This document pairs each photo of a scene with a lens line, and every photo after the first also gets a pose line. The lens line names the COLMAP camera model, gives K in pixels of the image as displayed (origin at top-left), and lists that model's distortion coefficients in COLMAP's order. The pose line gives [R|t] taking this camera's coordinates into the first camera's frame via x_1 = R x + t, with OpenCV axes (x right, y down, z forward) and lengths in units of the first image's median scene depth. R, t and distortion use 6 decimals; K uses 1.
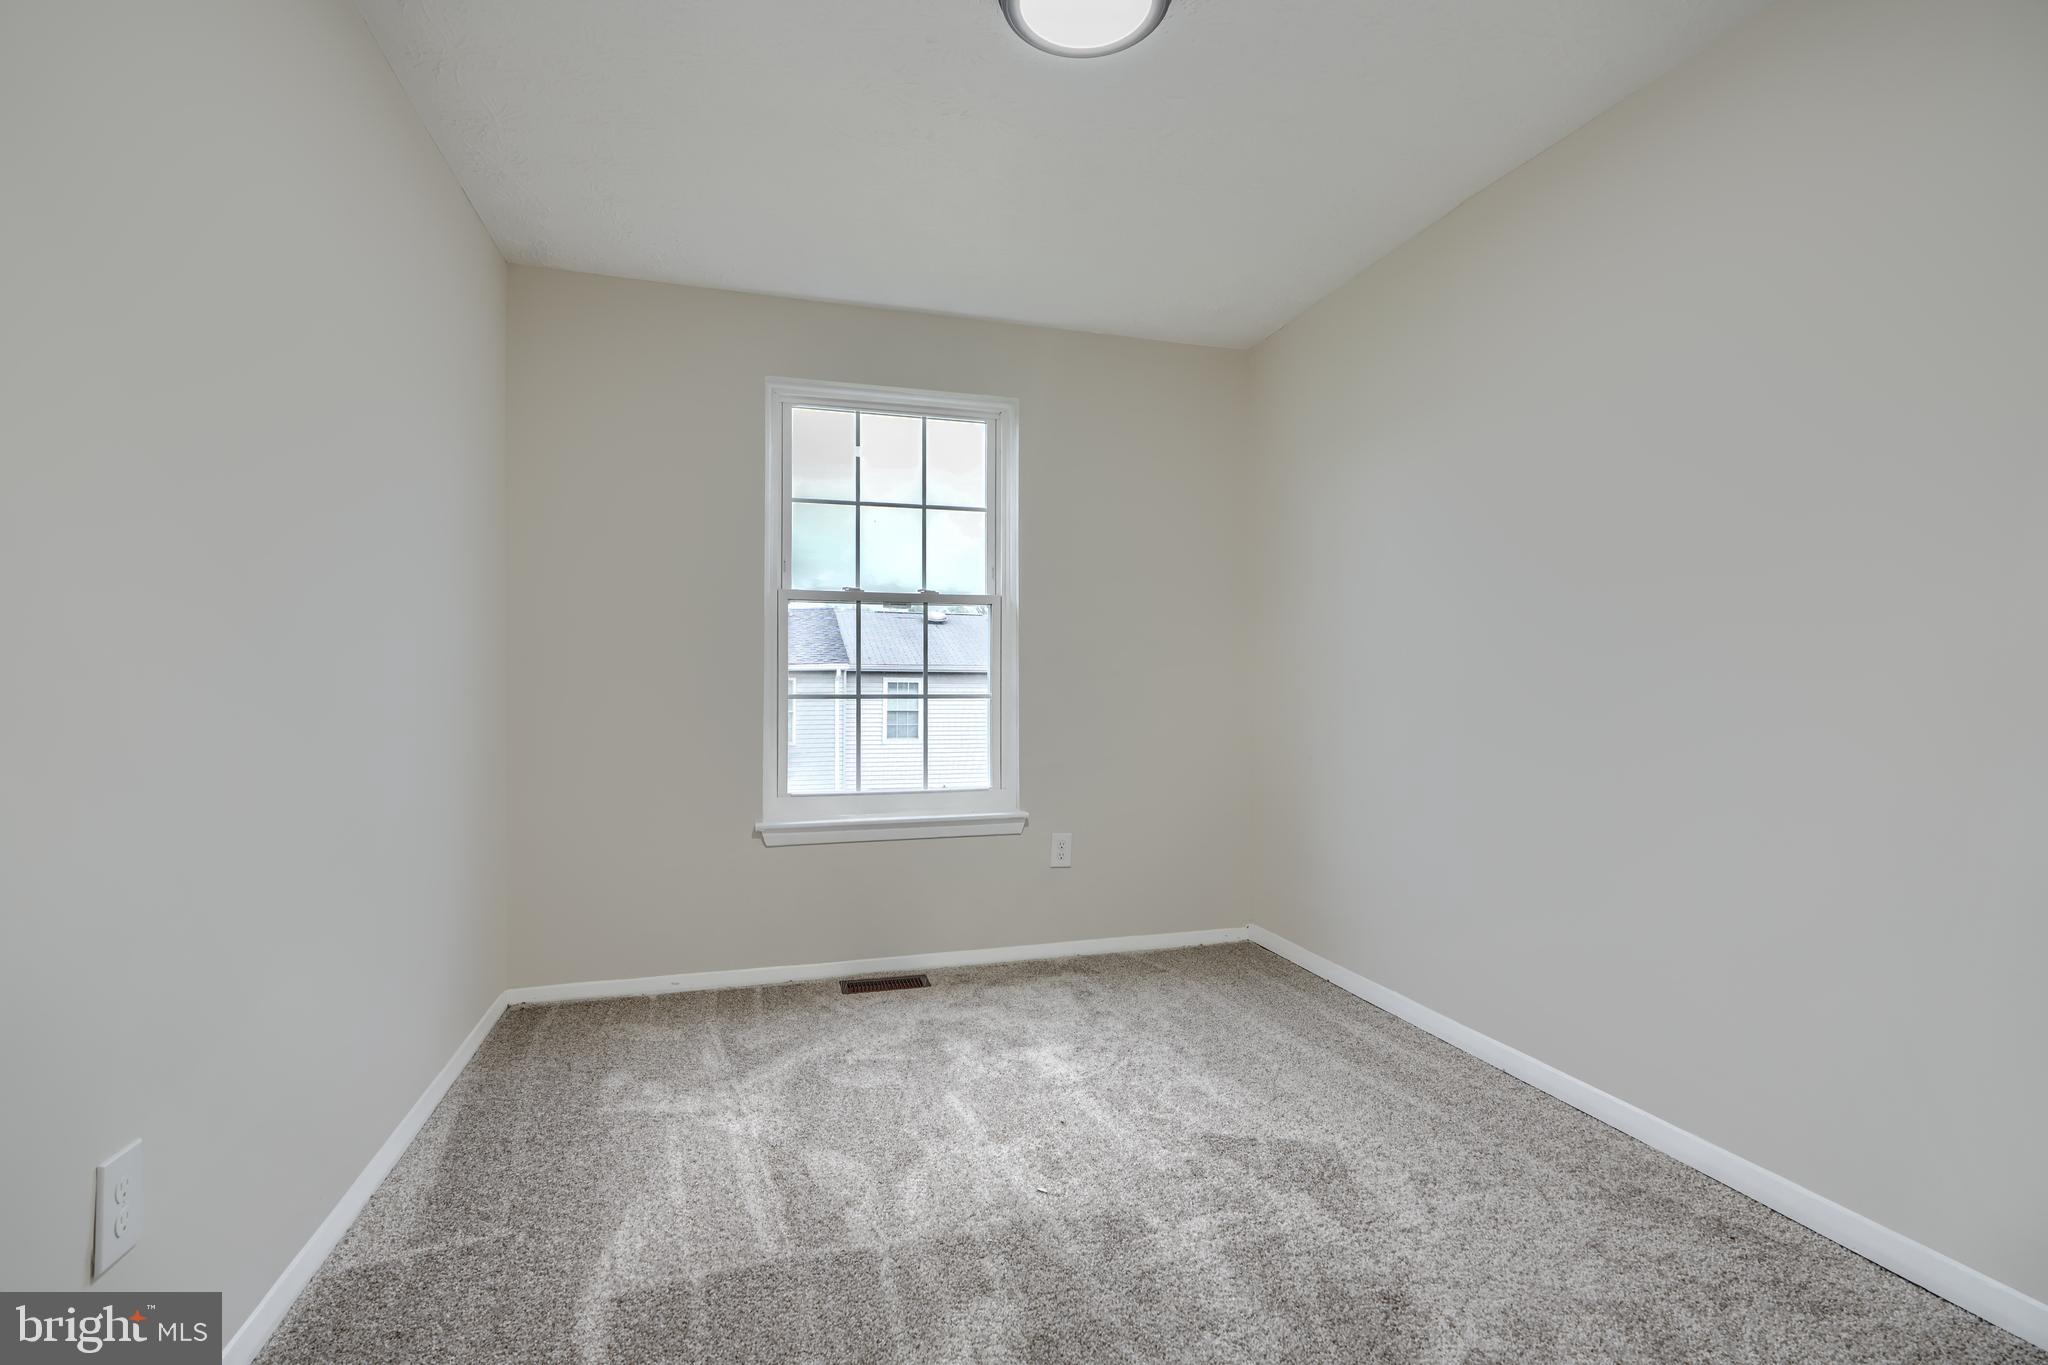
lens RADIAL K [[932.2, 0, 1054.5], [0, 932.2, 636.1], [0, 0, 1]] dist [0.001404, -0.000469]
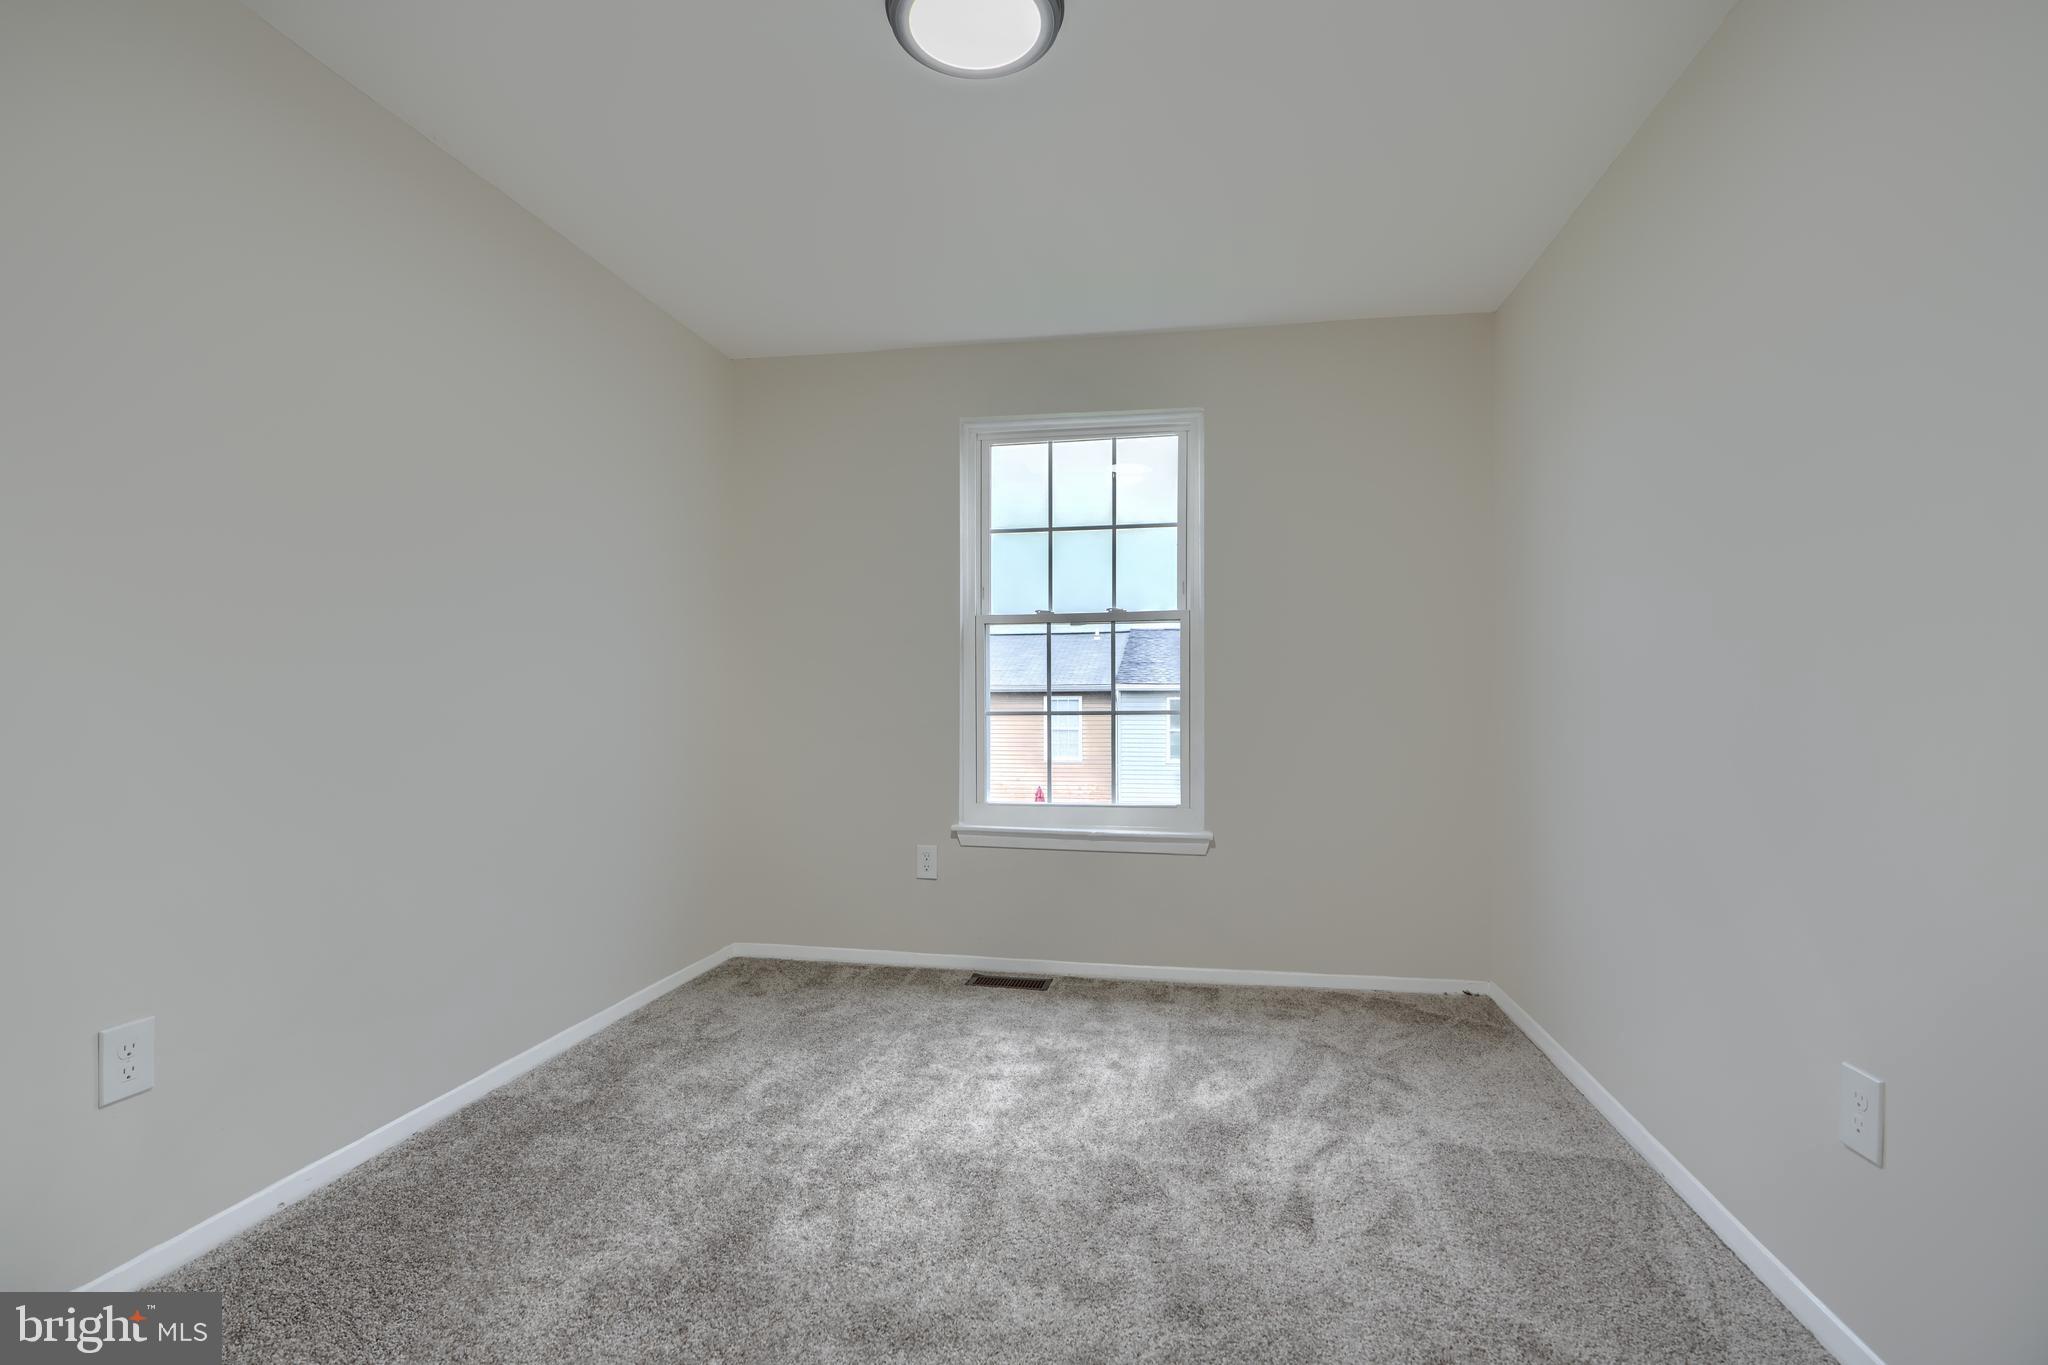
lens RADIAL K [[932.2, 0, 1027.9], [0, 932.2, 680.0], [0, 0, 1]] dist [0.001404, -0.000469]
pose [[0.891504, -0.006669, -0.452964, 0.245149], [0.020711, 0.999446, 0.026048, -0.000438], [0.452540, -0.032603, 0.891148, 0.049930]]
